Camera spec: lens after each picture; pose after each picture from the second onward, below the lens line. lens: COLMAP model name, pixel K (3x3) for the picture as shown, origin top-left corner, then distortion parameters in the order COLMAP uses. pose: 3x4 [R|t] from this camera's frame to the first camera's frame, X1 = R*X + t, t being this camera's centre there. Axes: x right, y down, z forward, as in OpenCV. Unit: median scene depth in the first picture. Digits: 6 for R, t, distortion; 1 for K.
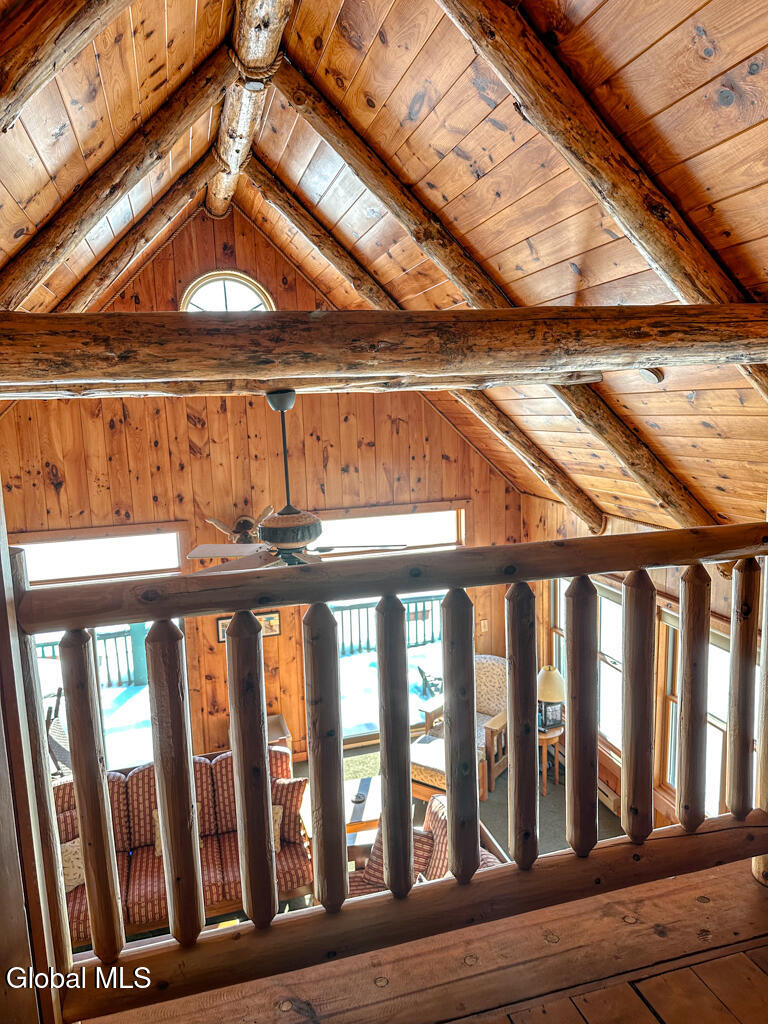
lens RADIAL K [[717.8, 0, 422.6], [0, 717.8, 526.1], [0, 0, 1]] dist [0.042010, -0.049683]
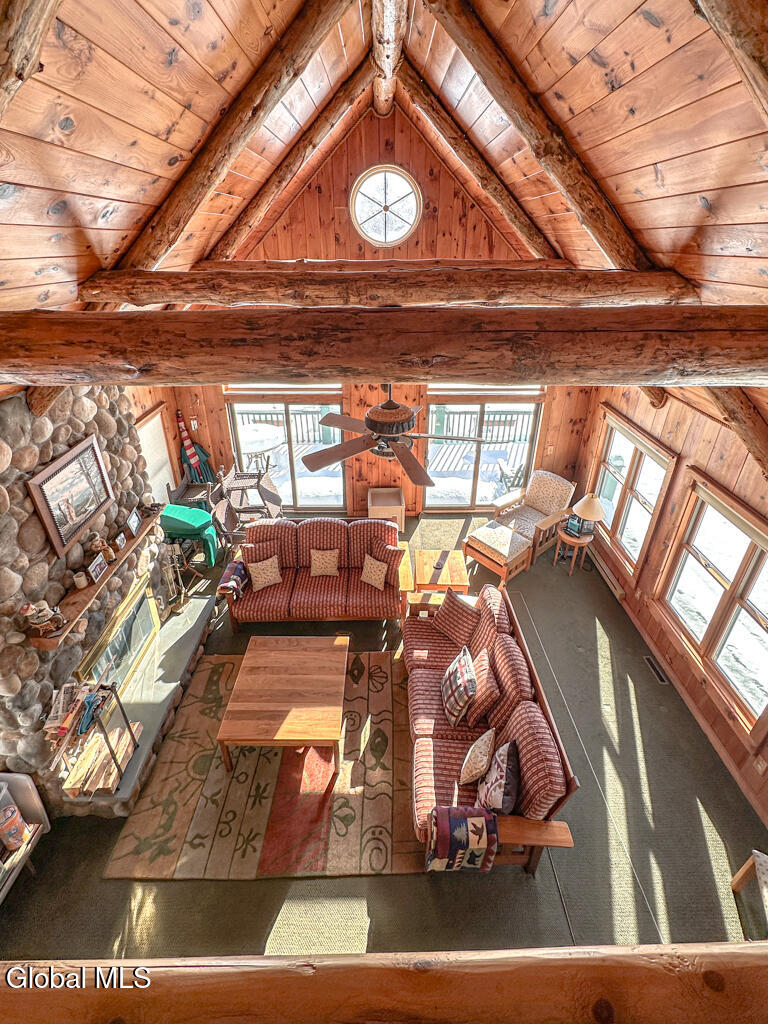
lens RADIAL K [[441.6, 0, 403.0], [0, 441.6, 447.1], [0, 0, 1]] dist [-0.009426, 0.002147]
pose [[0.959849, 0.158395, -0.231518, 0.020290], [-0.089868, 0.955461, 0.281102, -0.158908], [0.265732, -0.249009, 0.931333, 0.267167]]
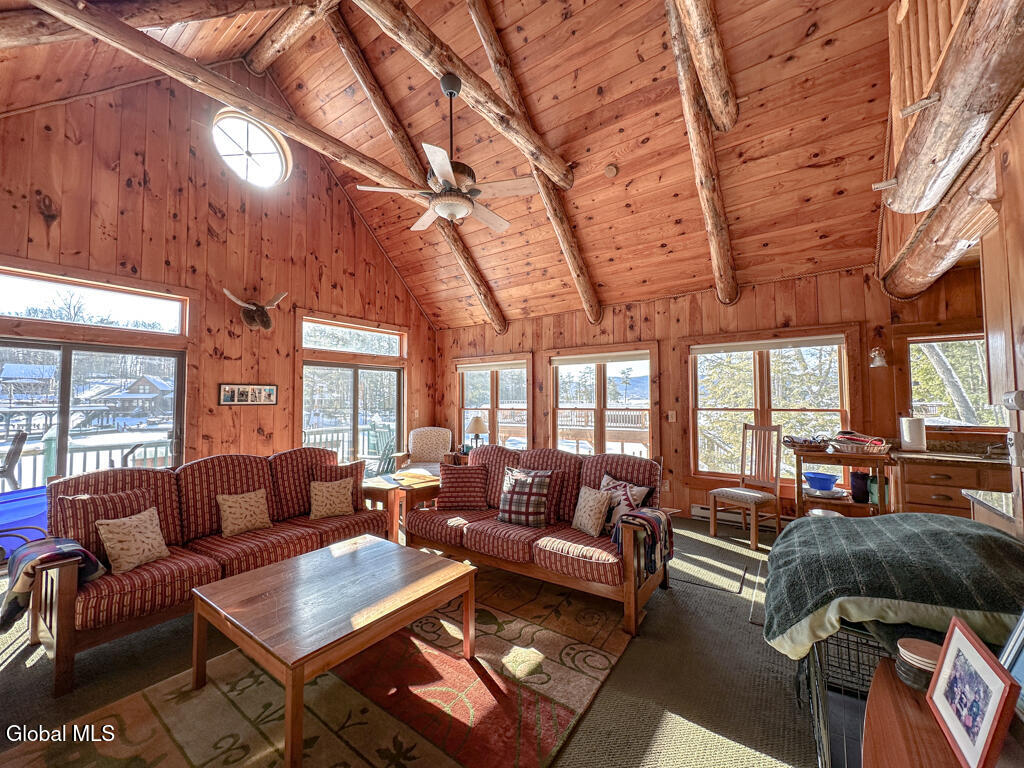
lens RADIAL K [[397.7, 0, 523.0], [0, 397.7, 394.4], [0, 0, 1]] dist [-0.003263, -0.000449]
pose [[0.783370, 0.027222, 0.620959, -0.517815], [0.108116, 0.977843, -0.179262, 0.538603], [-0.612080, 0.207564, 0.763070, 0.398225]]
